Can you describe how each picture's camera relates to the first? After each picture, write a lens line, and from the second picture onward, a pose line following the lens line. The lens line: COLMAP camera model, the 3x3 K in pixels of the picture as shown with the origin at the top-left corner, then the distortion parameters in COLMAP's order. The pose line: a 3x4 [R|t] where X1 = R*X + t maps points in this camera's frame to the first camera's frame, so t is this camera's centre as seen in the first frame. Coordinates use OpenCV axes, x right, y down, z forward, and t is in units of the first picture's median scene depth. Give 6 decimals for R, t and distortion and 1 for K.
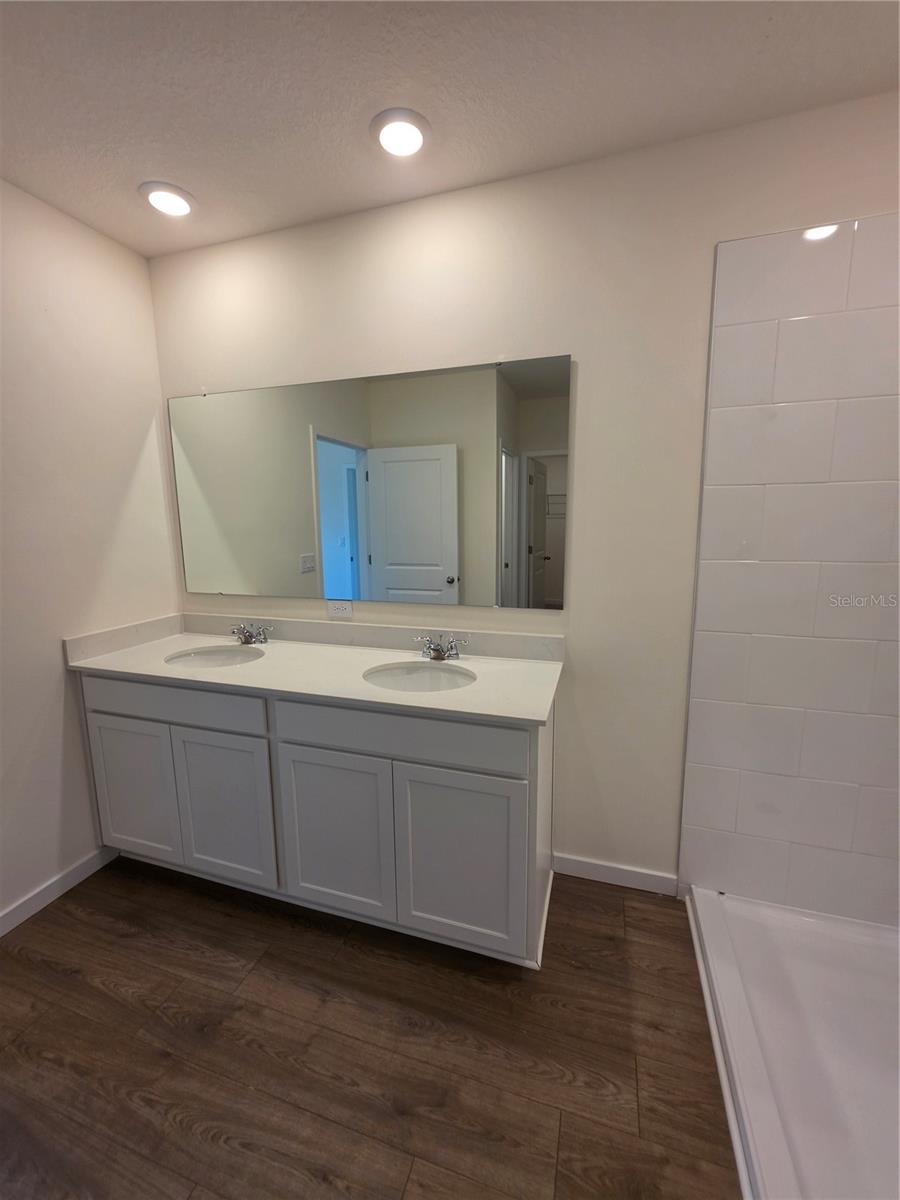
lens RADIAL K [[479.0, 0, 453.0], [0, 479.0, 593.6], [0, 0, 1]] dist [-0.002357, 0.000956]
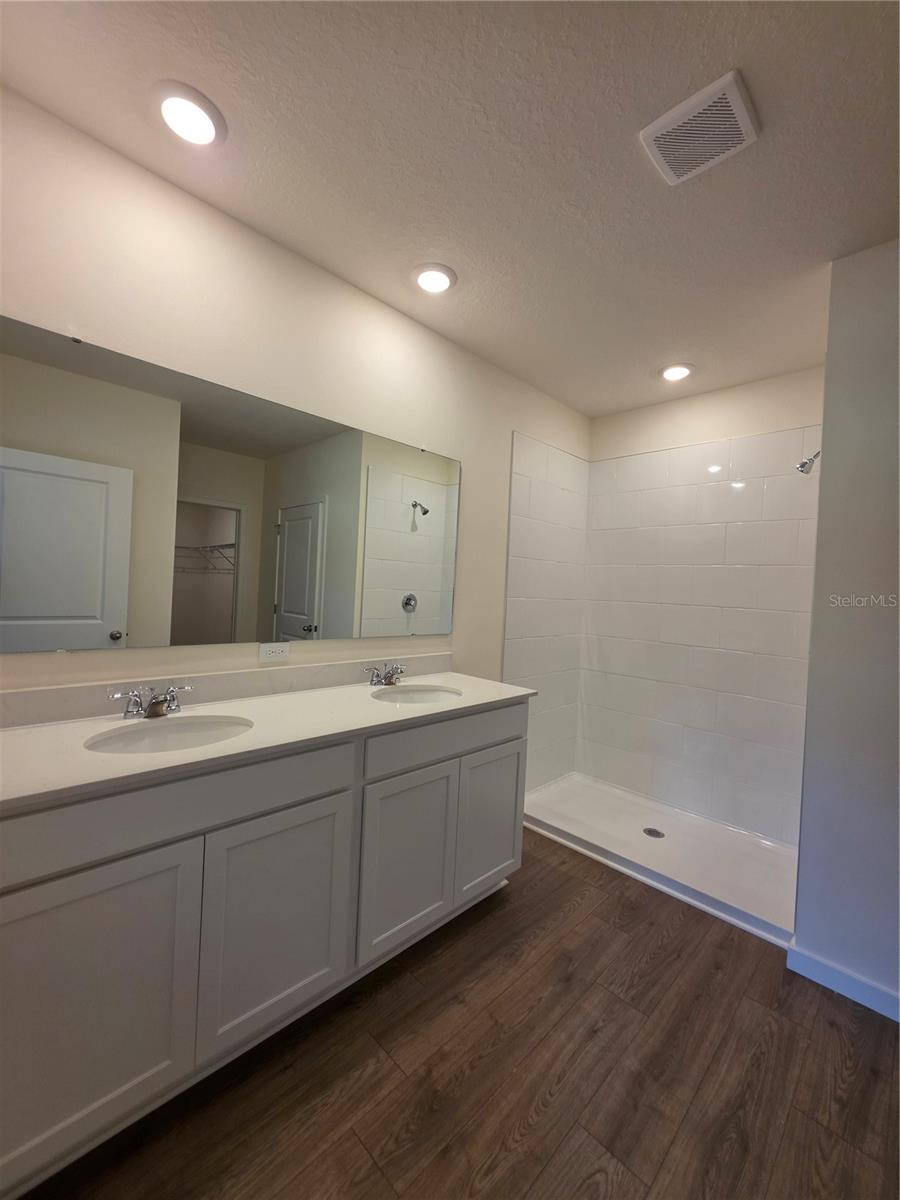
lens RADIAL K [[484.1, 0, 439.4], [0, 484.1, 594.3], [0, 0, 1]] dist [0.001043, -0.000086]
pose [[0.468305, 0.020972, 0.883318, -1.361558], [0.089885, 0.993401, -0.071240, 0.024475], [-0.878983, 0.112759, 0.463330, 0.475494]]
